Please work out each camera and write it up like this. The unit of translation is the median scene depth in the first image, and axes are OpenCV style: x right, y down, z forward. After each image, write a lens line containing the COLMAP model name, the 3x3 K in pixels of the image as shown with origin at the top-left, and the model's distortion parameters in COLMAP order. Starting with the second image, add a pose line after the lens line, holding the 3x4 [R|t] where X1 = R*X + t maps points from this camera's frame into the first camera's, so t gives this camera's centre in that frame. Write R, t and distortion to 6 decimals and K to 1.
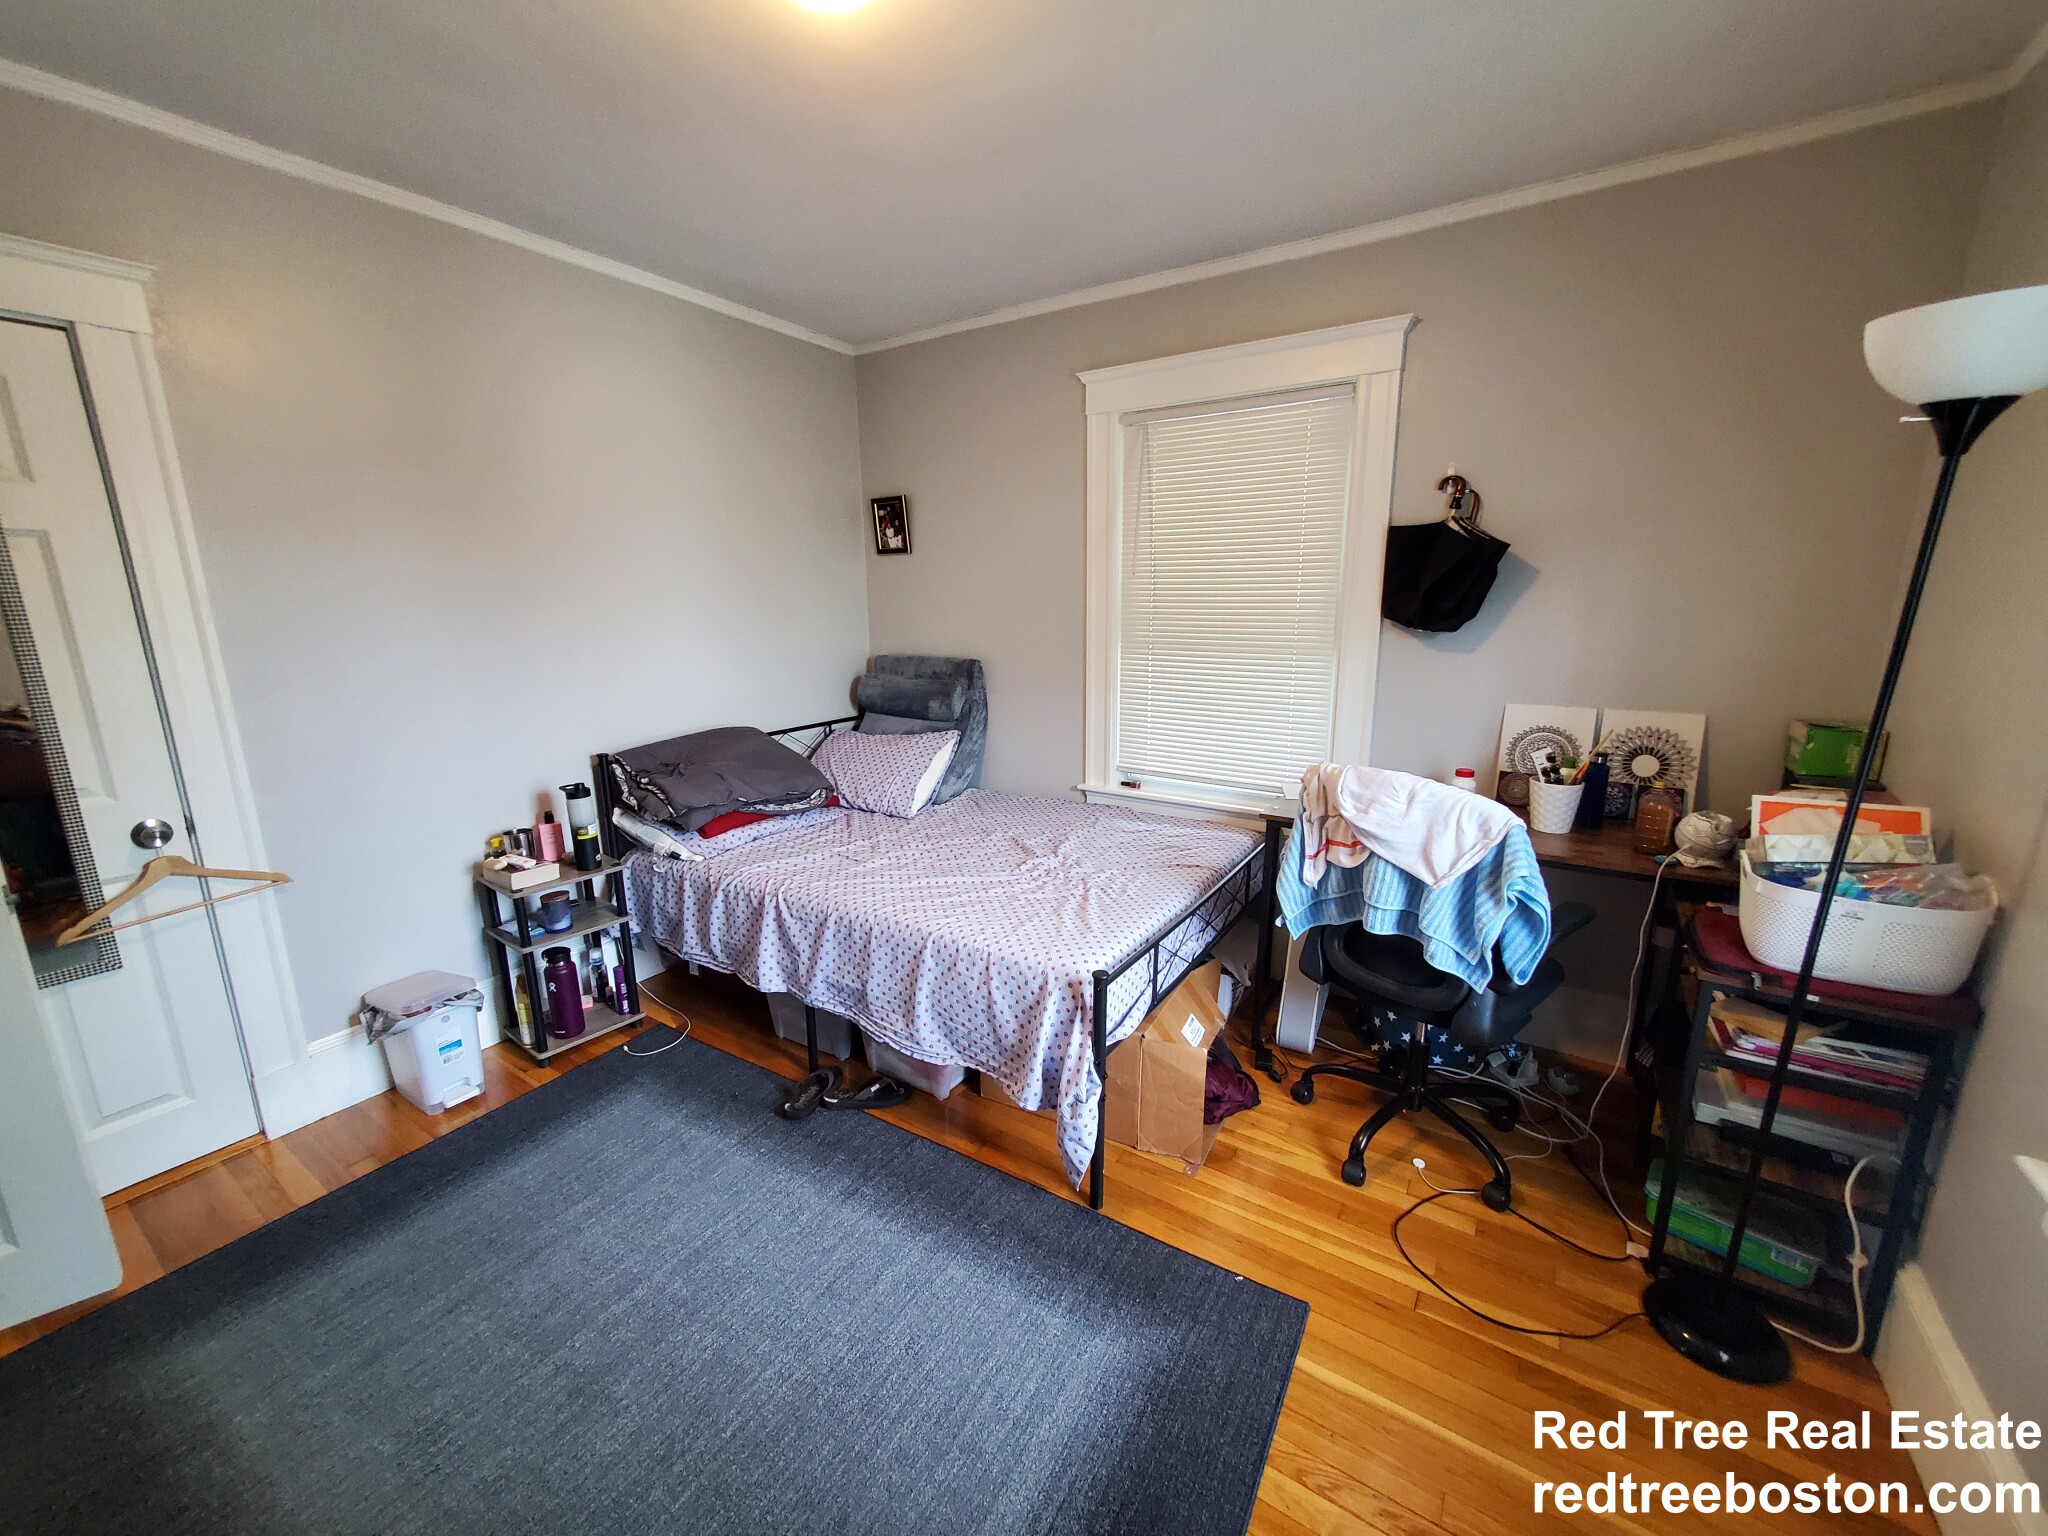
lens RADIAL K [[810.3, 0, 1029.2], [0, 810.3, 771.6], [0, 0, 1]] dist [0.001848, -0.000009]
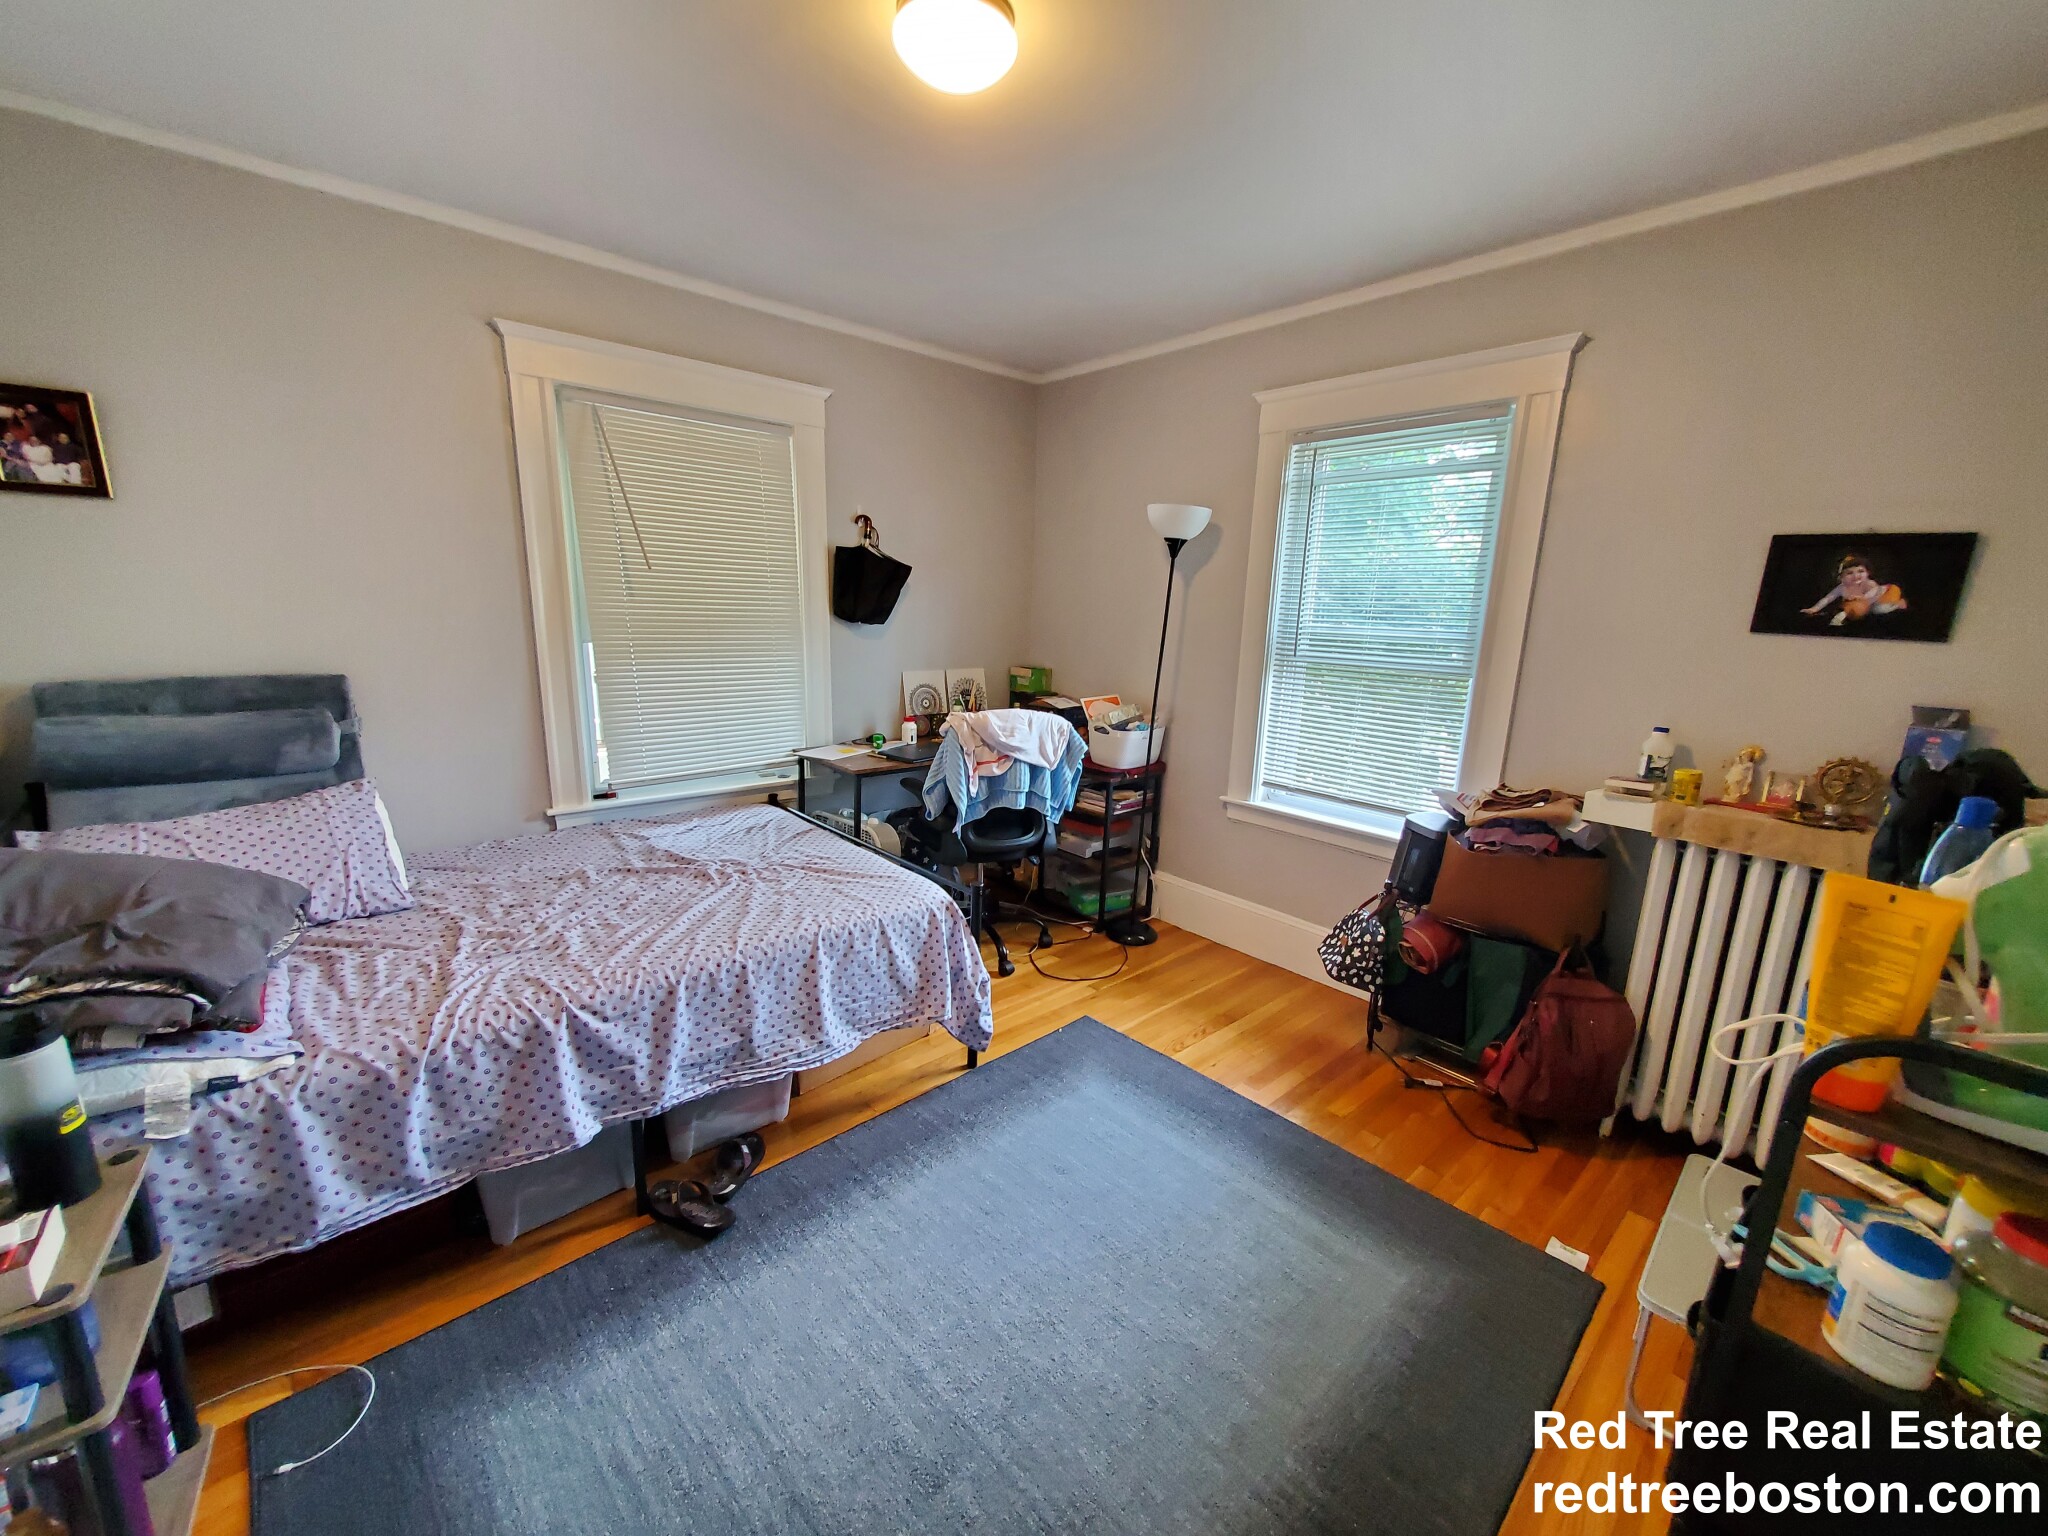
lens RADIAL K [[810.3, 0, 1029.2], [0, 810.3, 771.6], [0, 0, 1]] dist [0.001848, -0.000009]
pose [[0.253953, -0.182473, 0.949848, -0.849900], [0.177424, 0.974168, 0.139709, -0.076070], [-0.950804, 0.133046, 0.279768, 0.396056]]
